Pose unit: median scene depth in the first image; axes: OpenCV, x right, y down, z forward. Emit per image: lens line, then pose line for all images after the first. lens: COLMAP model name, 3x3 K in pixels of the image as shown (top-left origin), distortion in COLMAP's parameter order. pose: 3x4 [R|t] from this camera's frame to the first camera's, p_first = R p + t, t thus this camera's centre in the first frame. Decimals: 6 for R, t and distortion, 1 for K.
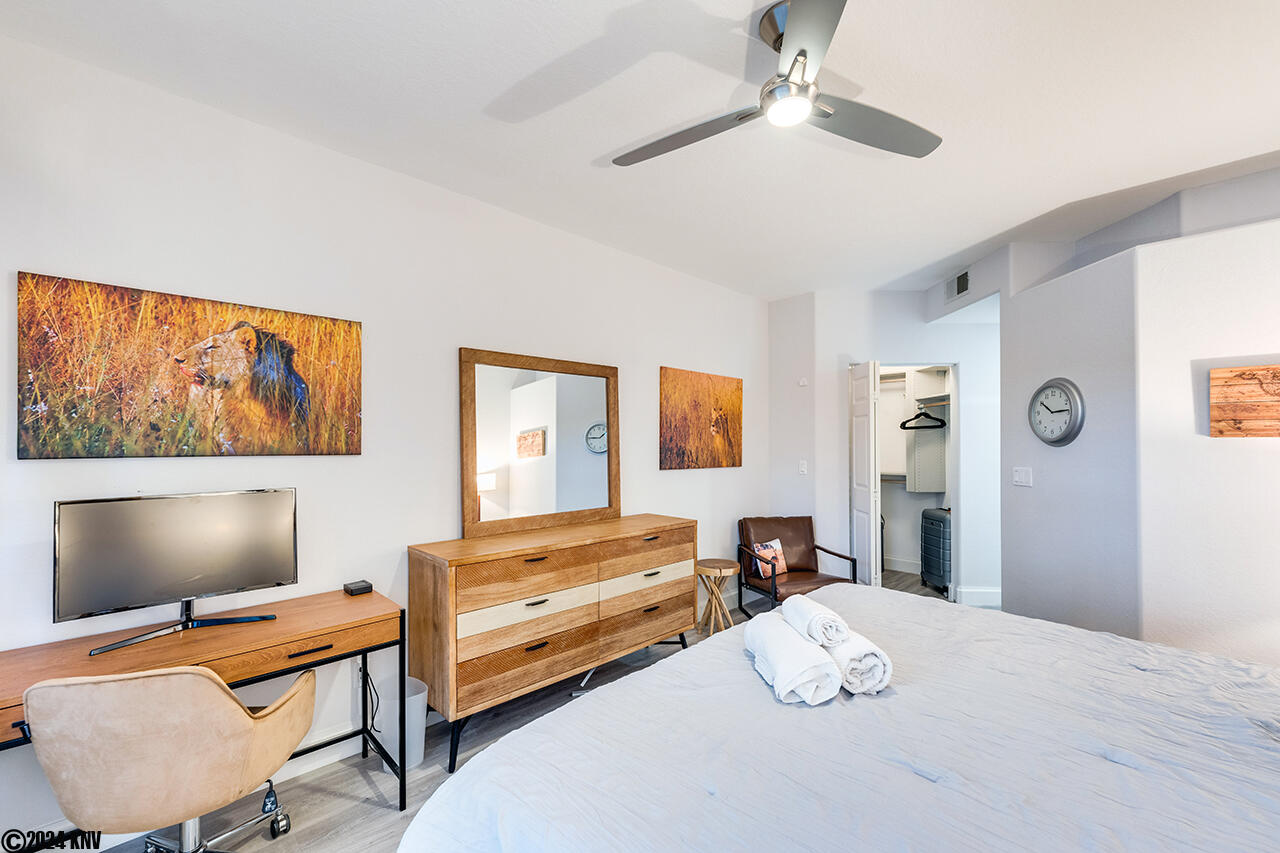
lens RADIAL K [[524.2, 0, 651.3], [0, 524.2, 443.4], [0, 0, 1]] dist [0.000790, -0.000280]
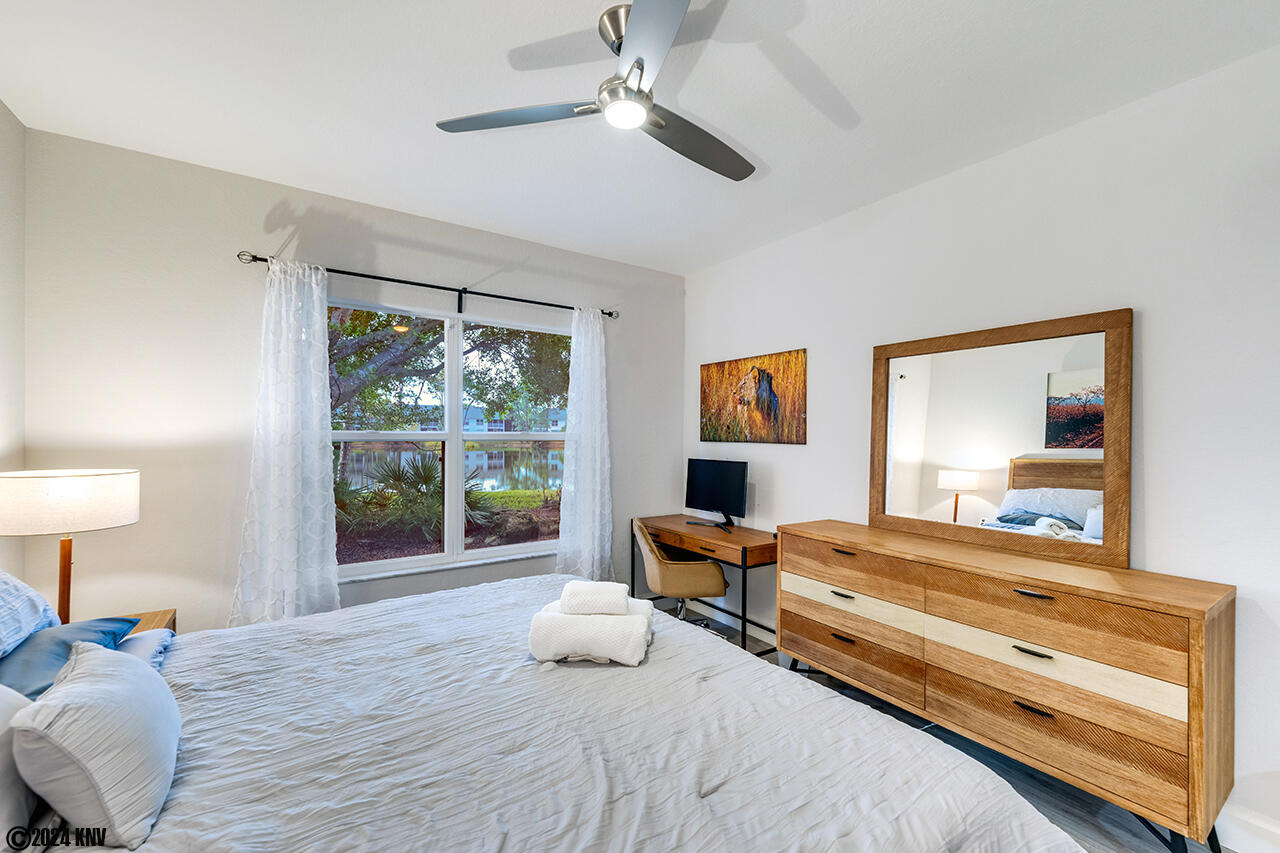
lens RADIAL K [[524.2, 0, 651.3], [0, 524.2, 443.4], [0, 0, 1]] dist [0.000790, -0.000280]
pose [[-0.188535, 0.017164, -0.981916, 0.895905], [-0.009151, 0.999773, 0.019233, -0.004080], [0.982024, 0.012611, -0.188335, 0.882793]]
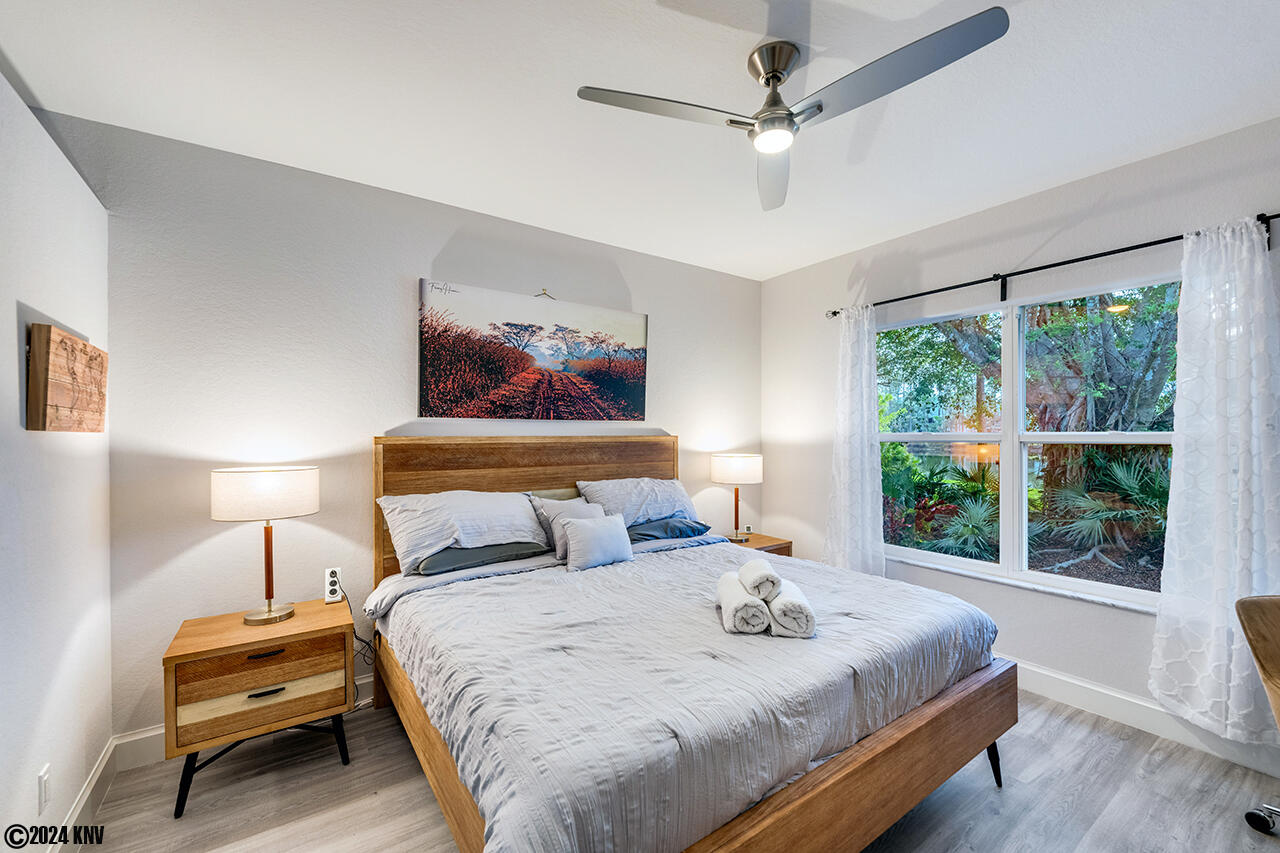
lens RADIAL K [[520.3, 0, 642.4], [0, 520.3, 447.4], [0, 0, 1]] dist [0.001232, -0.000303]
pose [[-0.981700, -0.003123, 0.190409, 0.231732], [0.002188, 0.999614, 0.027679, -0.005100], [-0.190422, 0.027589, -0.981315, 1.517027]]
